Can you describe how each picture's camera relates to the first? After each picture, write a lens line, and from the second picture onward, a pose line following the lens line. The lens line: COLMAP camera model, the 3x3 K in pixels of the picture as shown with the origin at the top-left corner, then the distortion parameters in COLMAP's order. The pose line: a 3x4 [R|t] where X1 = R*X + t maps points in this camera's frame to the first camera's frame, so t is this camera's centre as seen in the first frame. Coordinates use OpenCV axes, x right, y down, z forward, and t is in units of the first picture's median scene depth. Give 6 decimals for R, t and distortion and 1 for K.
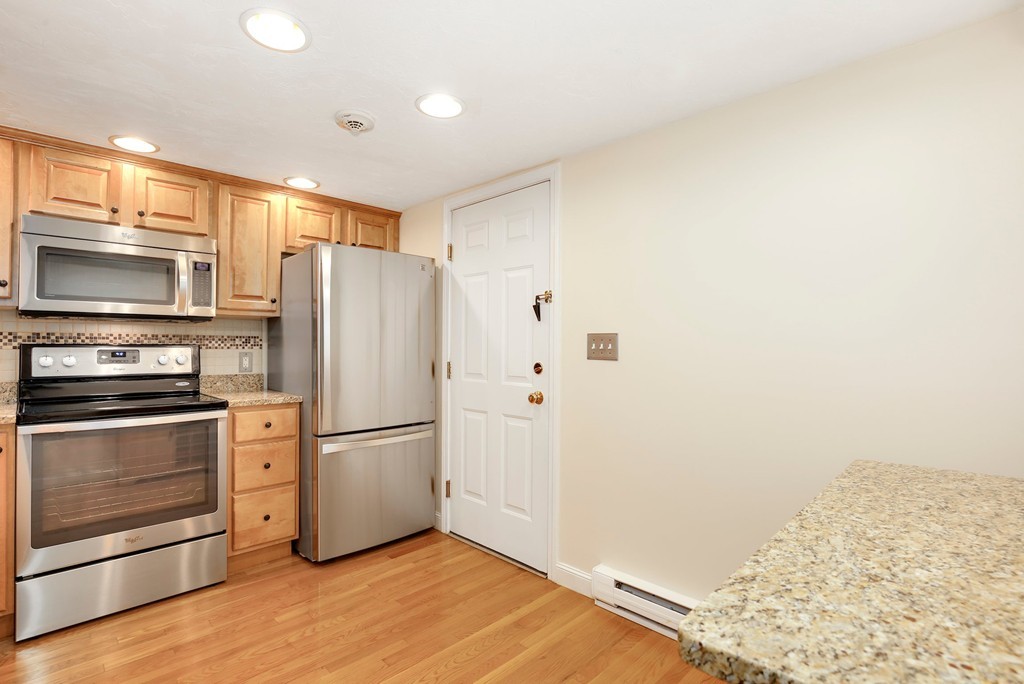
lens RADIAL K [[480.0, 0, 510.8], [0, 480.0, 338.8], [0, 0, 1]] dist [-0.024781, 0.003225]
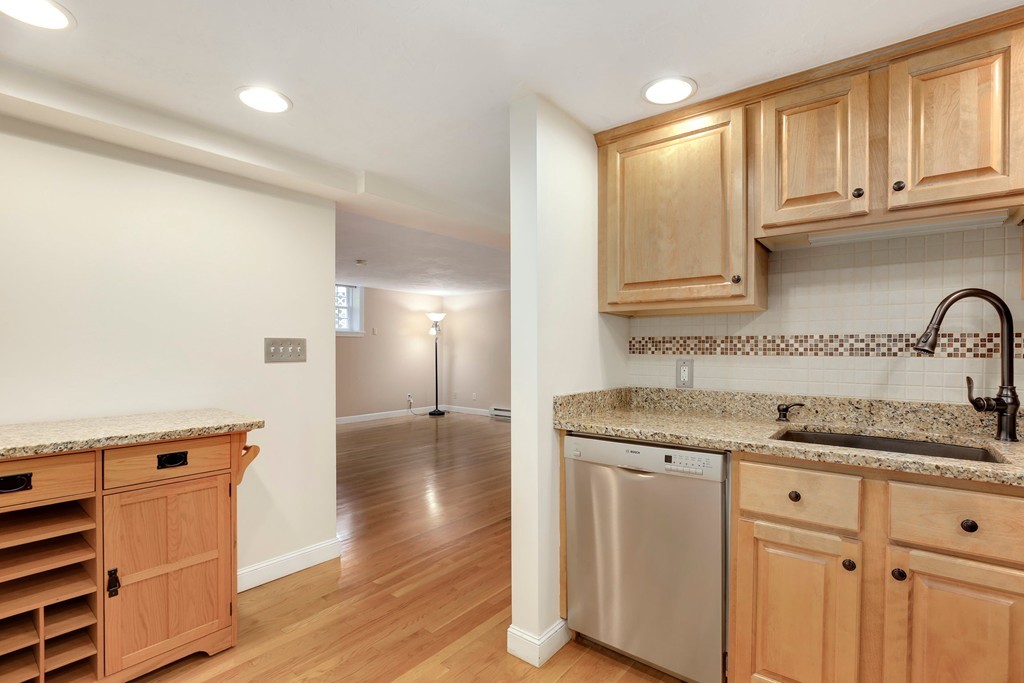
lens RADIAL K [[480.0, 0, 520.5], [0, 480.0, 353.9], [0, 0, 1]] dist [-0.024781, 0.003225]
pose [[-0.991523, -0.006351, -0.129773, -0.236535], [-0.006092, 0.999979, -0.002392, 0.012784], [0.129785, -0.001581, -0.991541, 0.949134]]
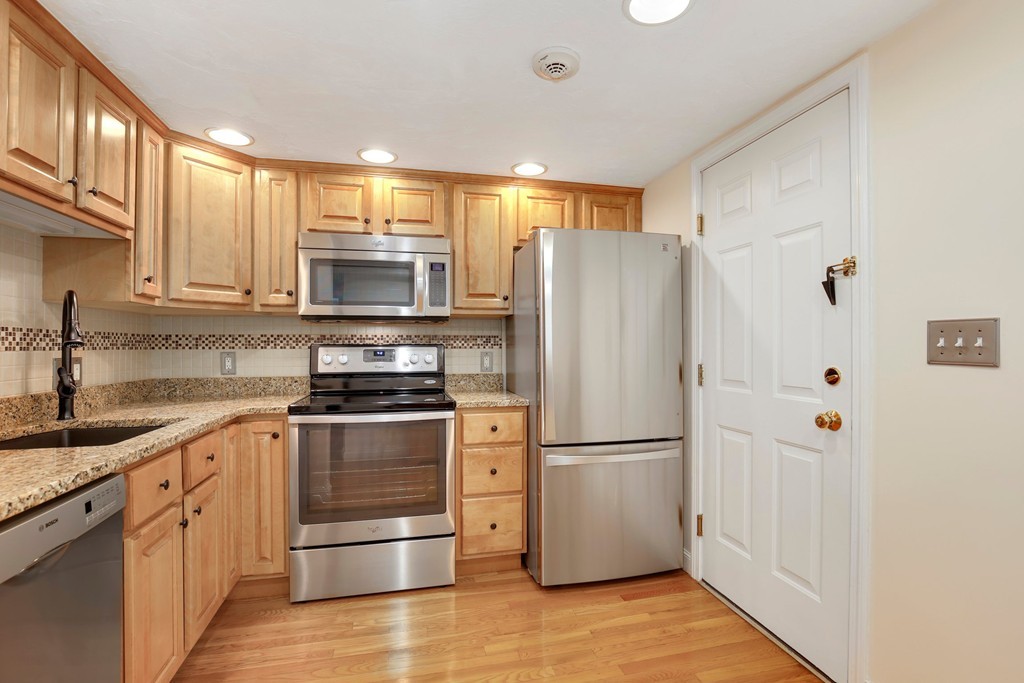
lens RADIAL K [[480.0, 0, 519.2], [0, 480.0, 343.4], [0, 0, 1]] dist [-0.024781, 0.003225]
pose [[0.858348, -0.006962, -0.513020, 0.022108], [0.011710, 0.999913, 0.006023, 0.006532], [0.512934, -0.011177, 0.858355, 0.206852]]
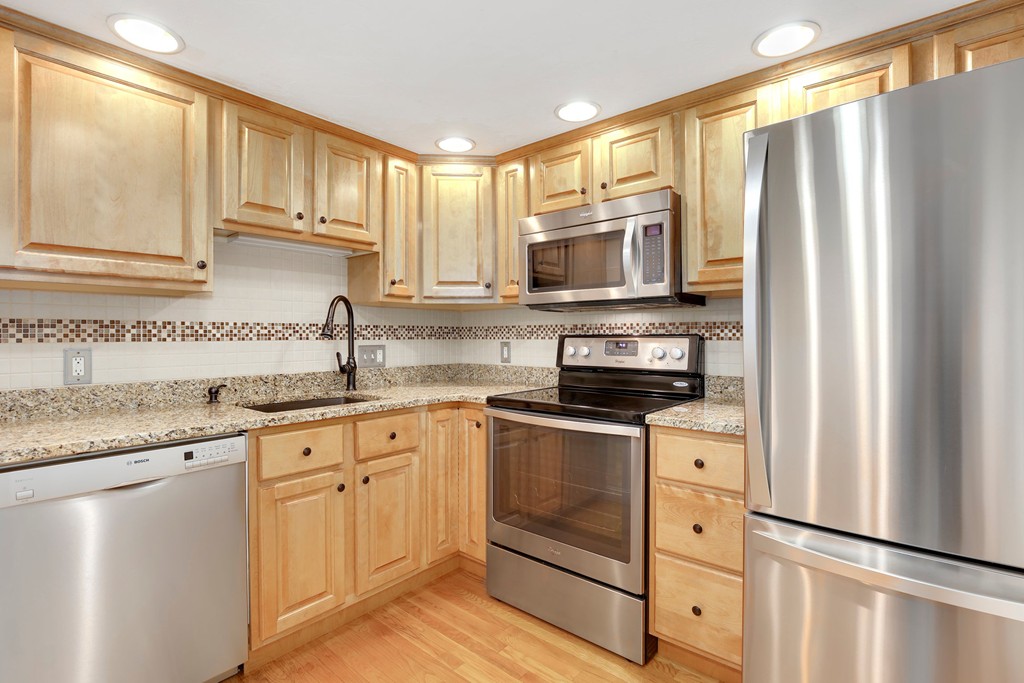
lens RADIAL K [[480.0, 0, 513.4], [0, 480.0, 337.5], [0, 0, 1]] dist [-0.024781, 0.003225]
pose [[0.094581, 0.000175, -0.995517, 0.083068], [0.016216, 0.999867, 0.001716, 0.012118], [0.995385, -0.016306, 0.094565, 0.691232]]
